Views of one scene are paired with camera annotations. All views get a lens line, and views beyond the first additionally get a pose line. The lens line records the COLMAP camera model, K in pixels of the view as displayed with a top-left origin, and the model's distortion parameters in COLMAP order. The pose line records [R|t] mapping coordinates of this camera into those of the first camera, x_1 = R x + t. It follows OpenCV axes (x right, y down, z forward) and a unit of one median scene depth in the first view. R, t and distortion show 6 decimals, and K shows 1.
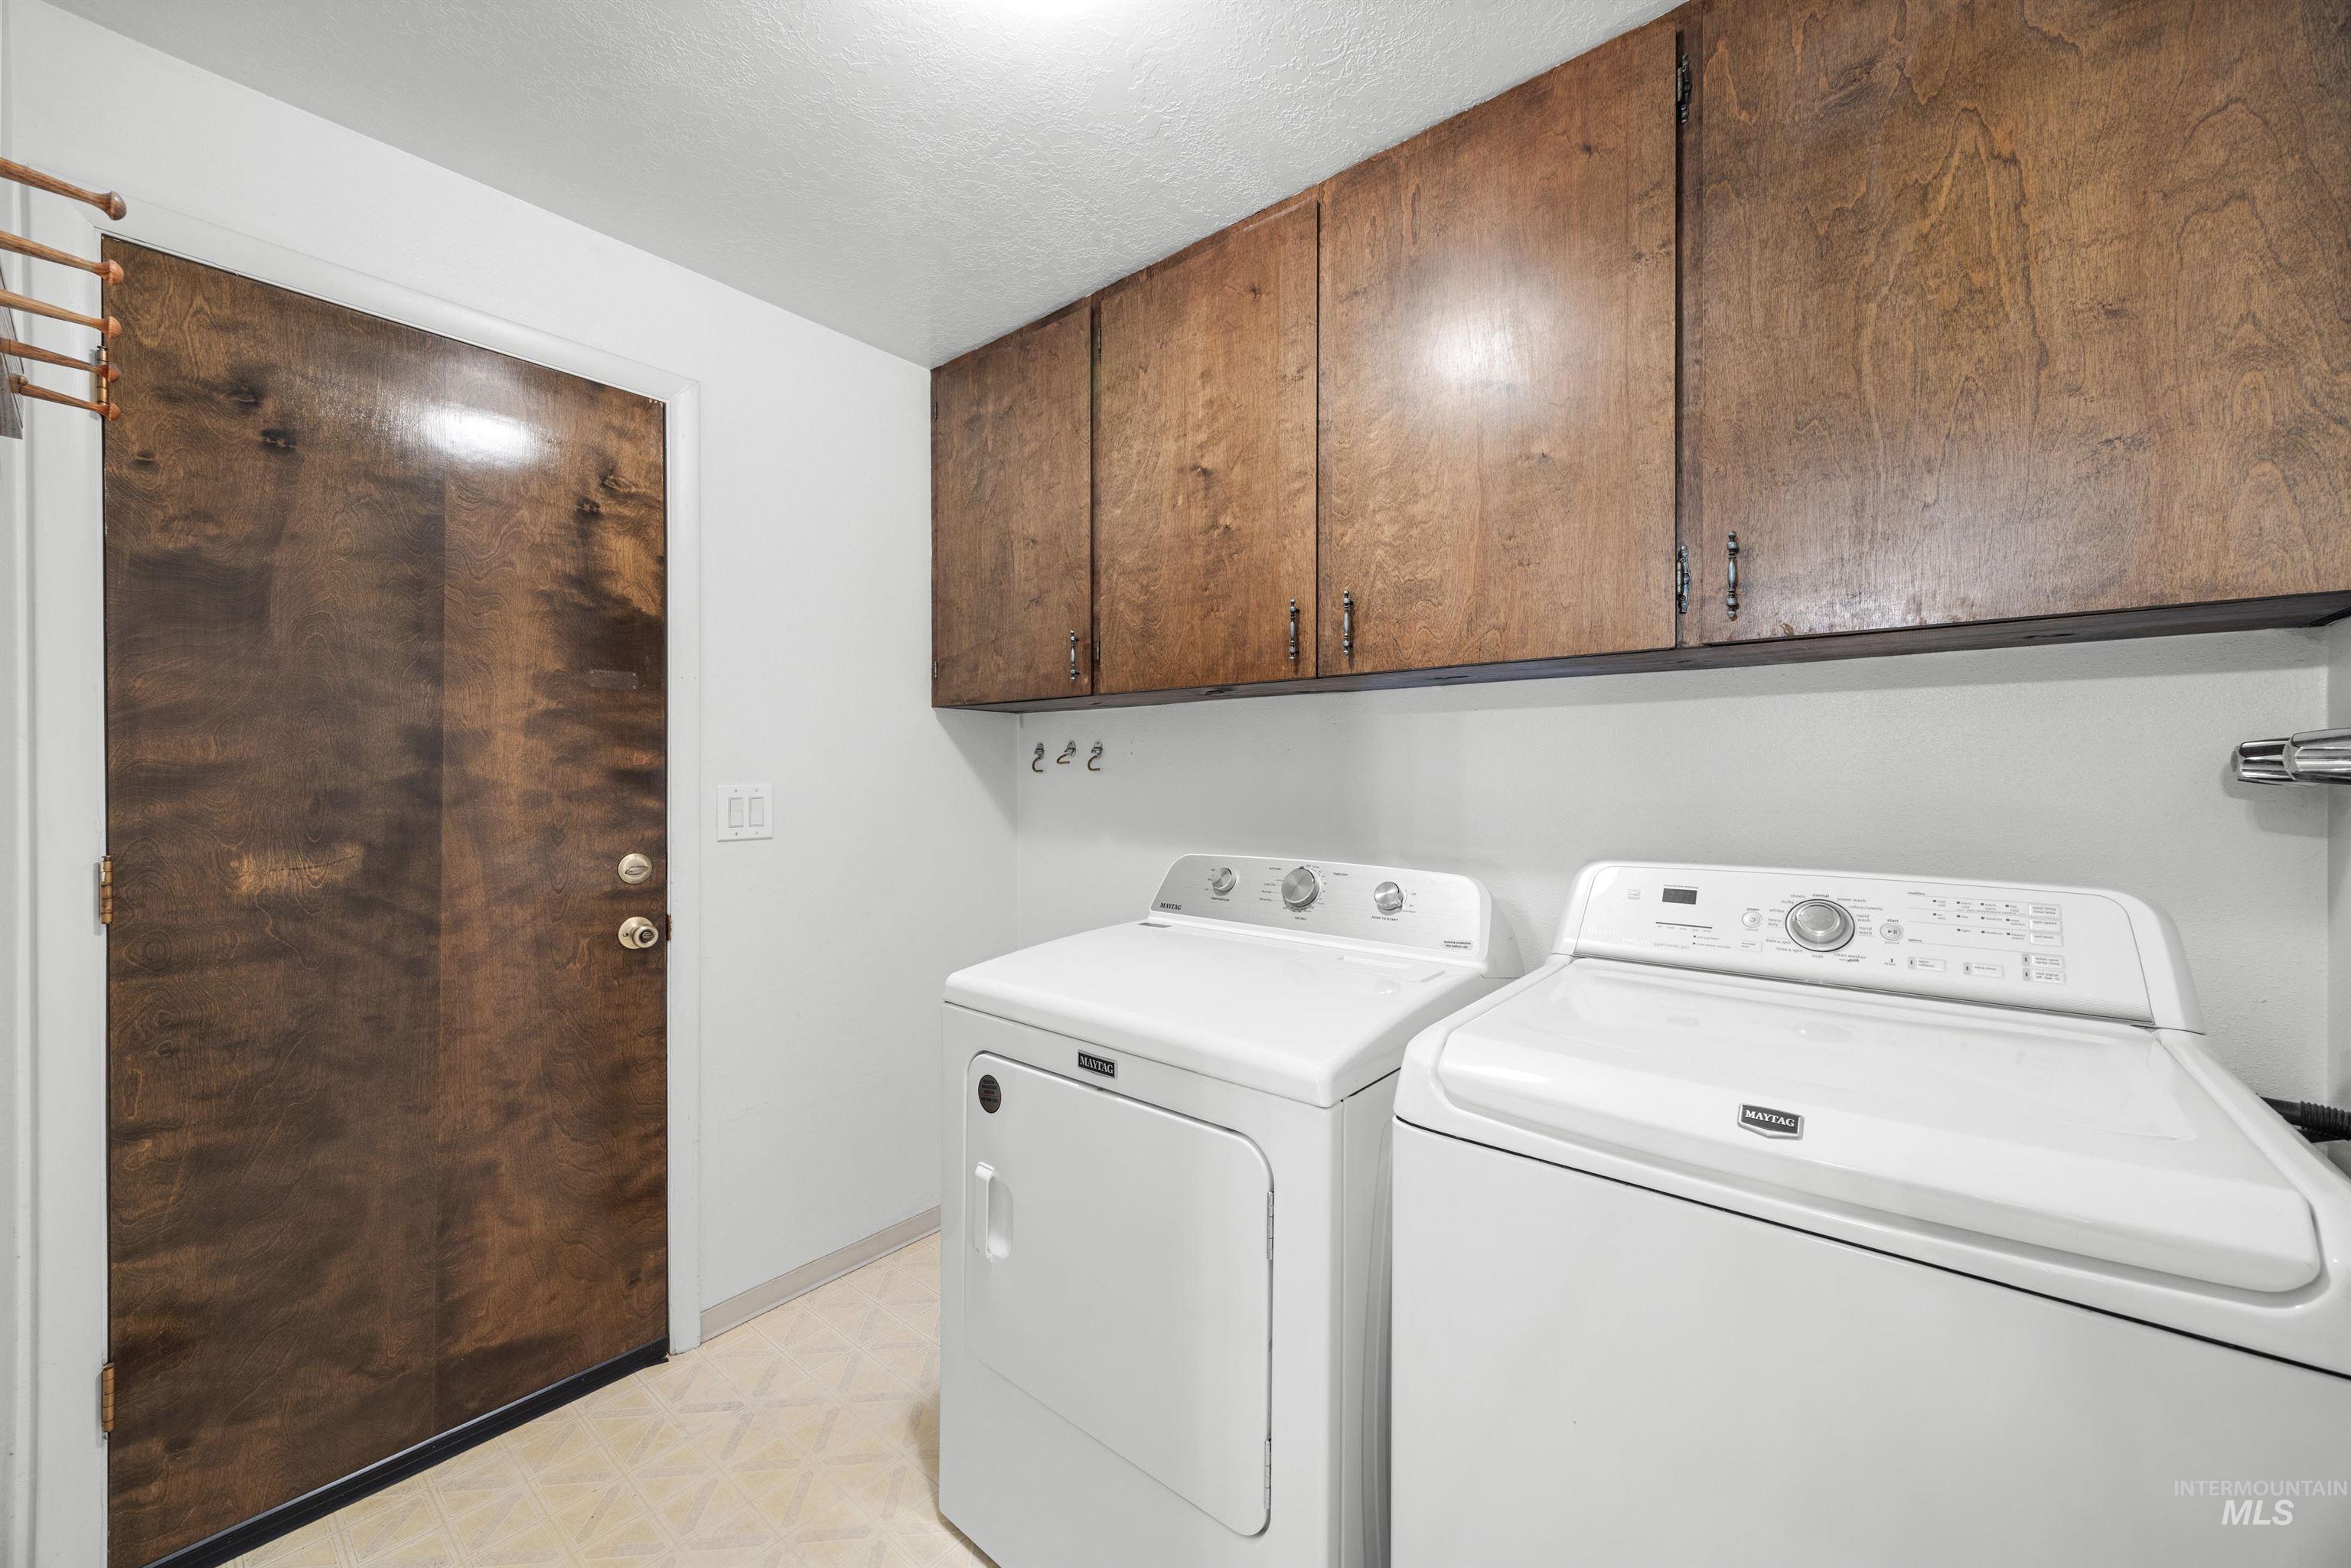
lens RADIAL K [[908.0, 0, 1172.2], [0, 908.0, 779.0], [0, 0, 1]] dist [0.002041, -0.000205]
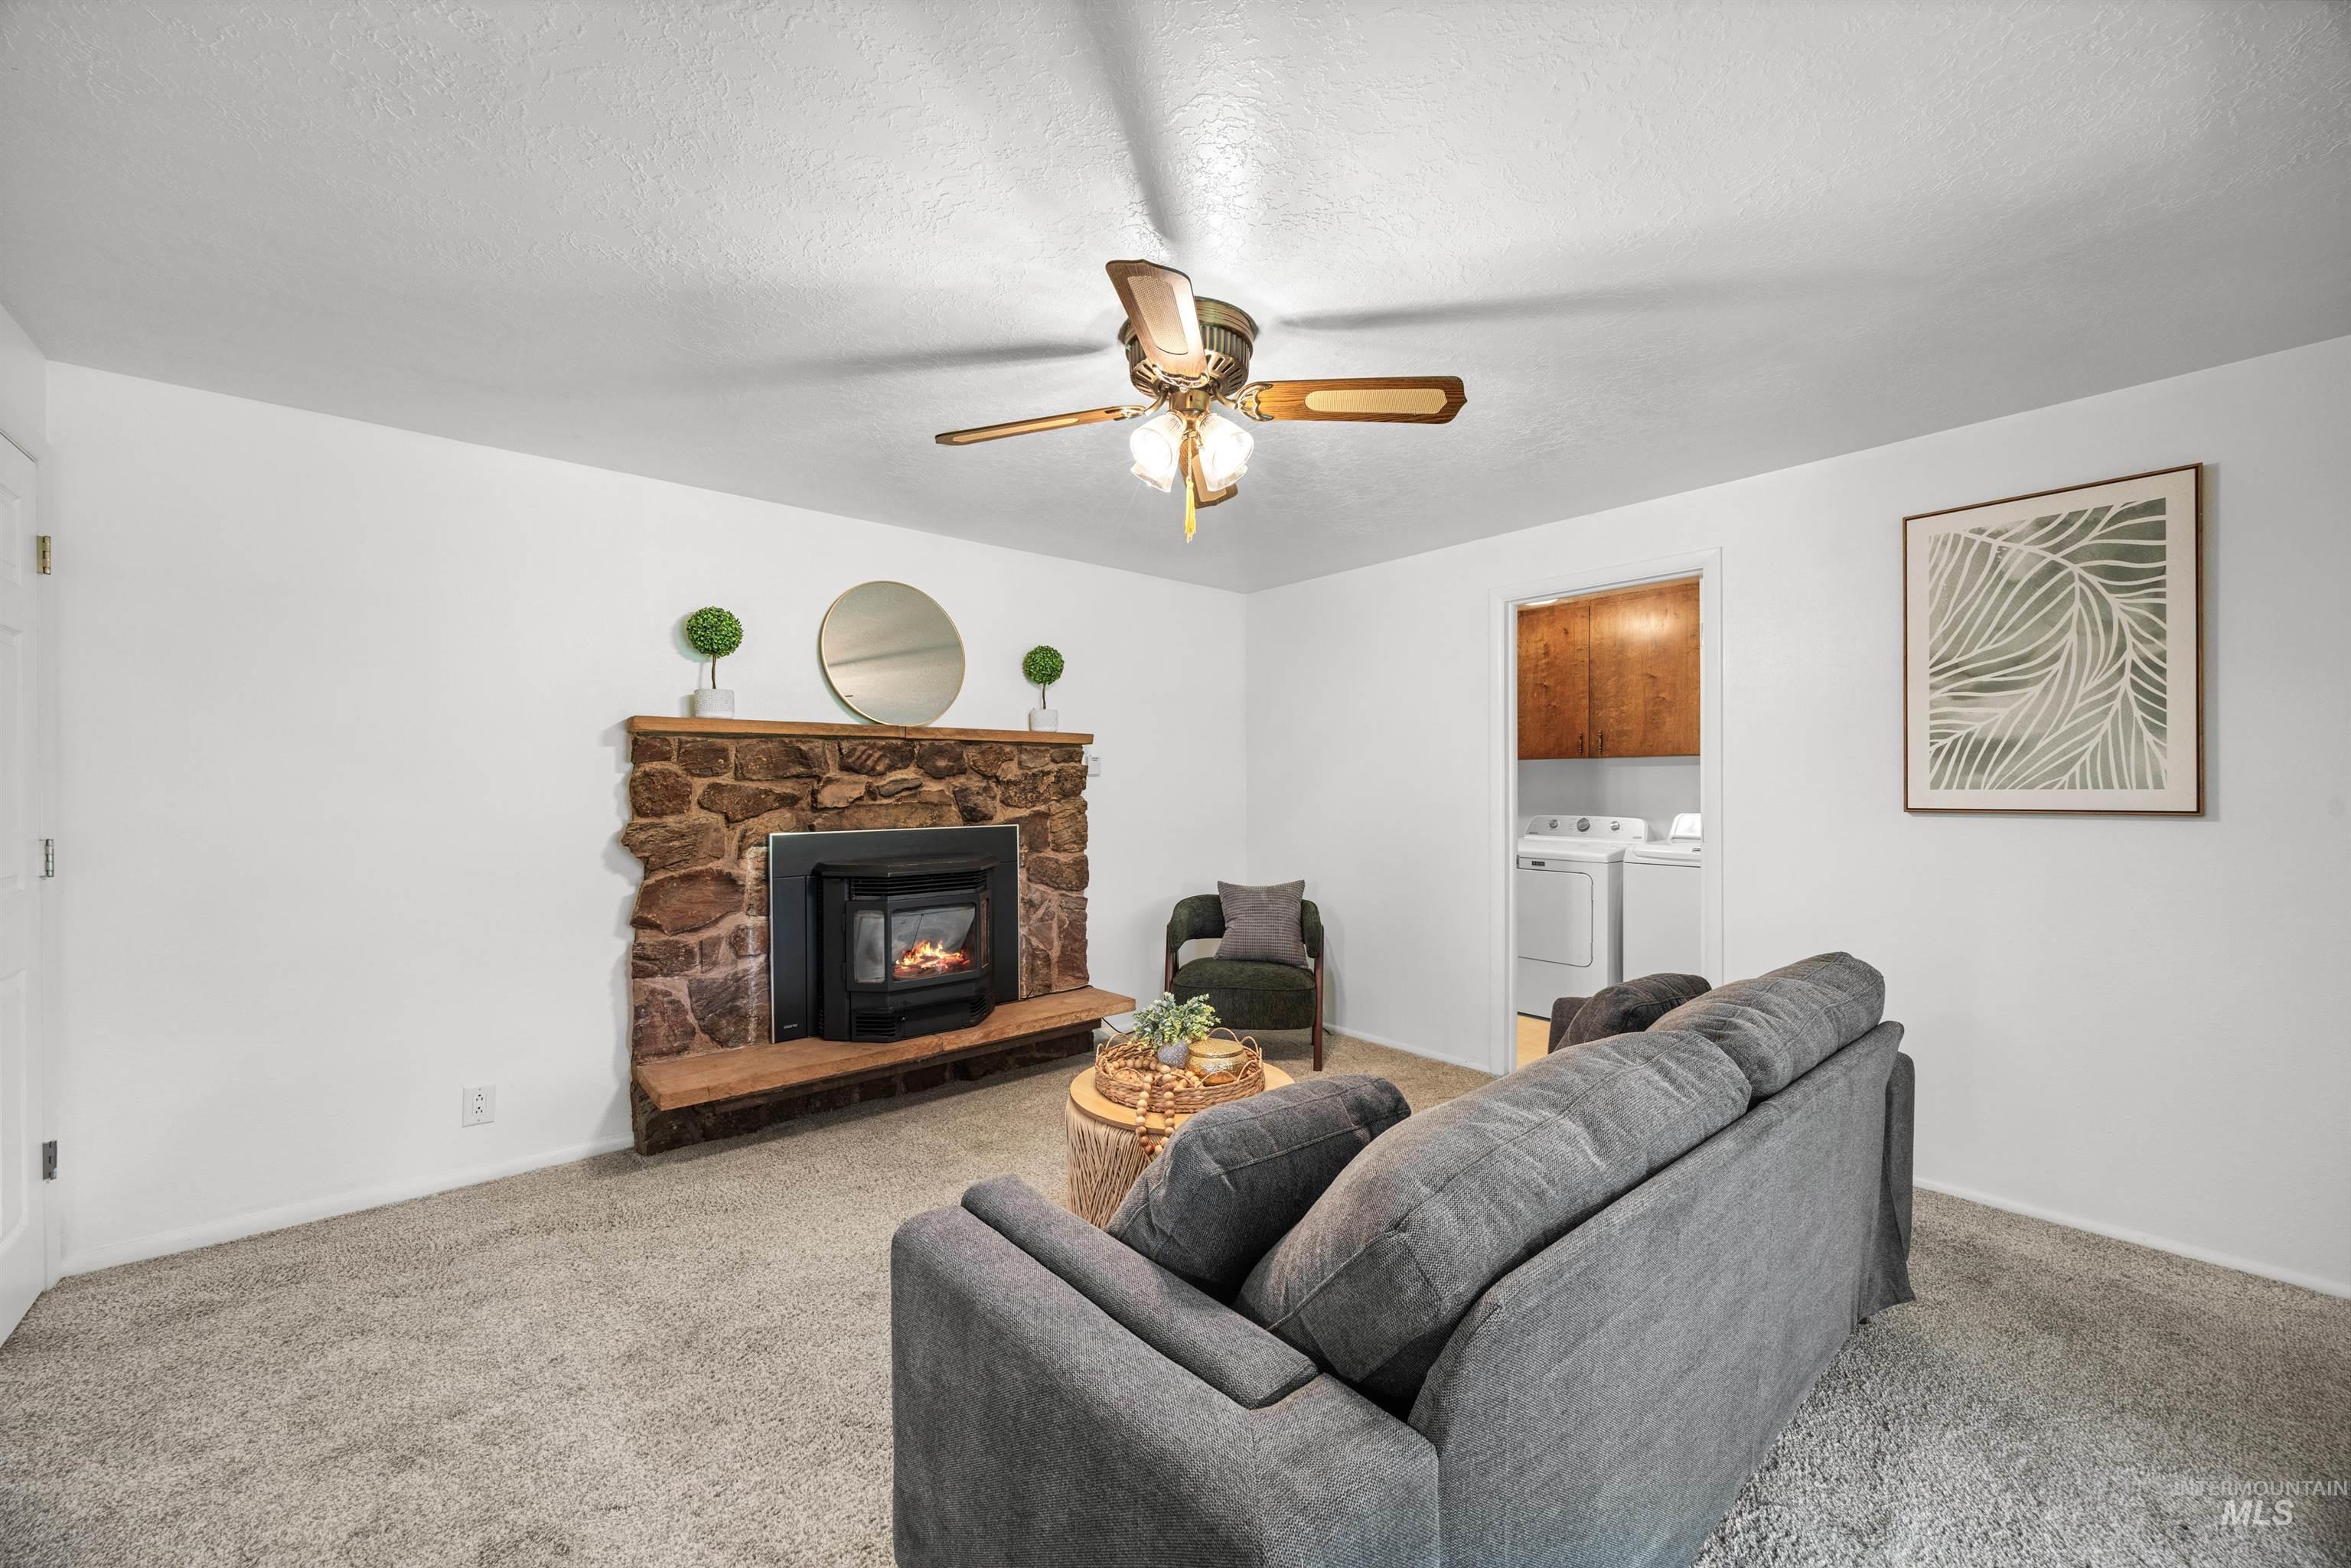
lens RADIAL K [[908.0, 0, 1183.5], [0, 908.0, 778.2], [0, 0, 1]] dist [0.002041, -0.000205]
pose [[0.987241, 0.002432, -0.159217, -0.768833], [-0.003215, 0.999984, -0.004664, -0.023947], [0.159203, 0.005116, 0.987233, -2.462402]]
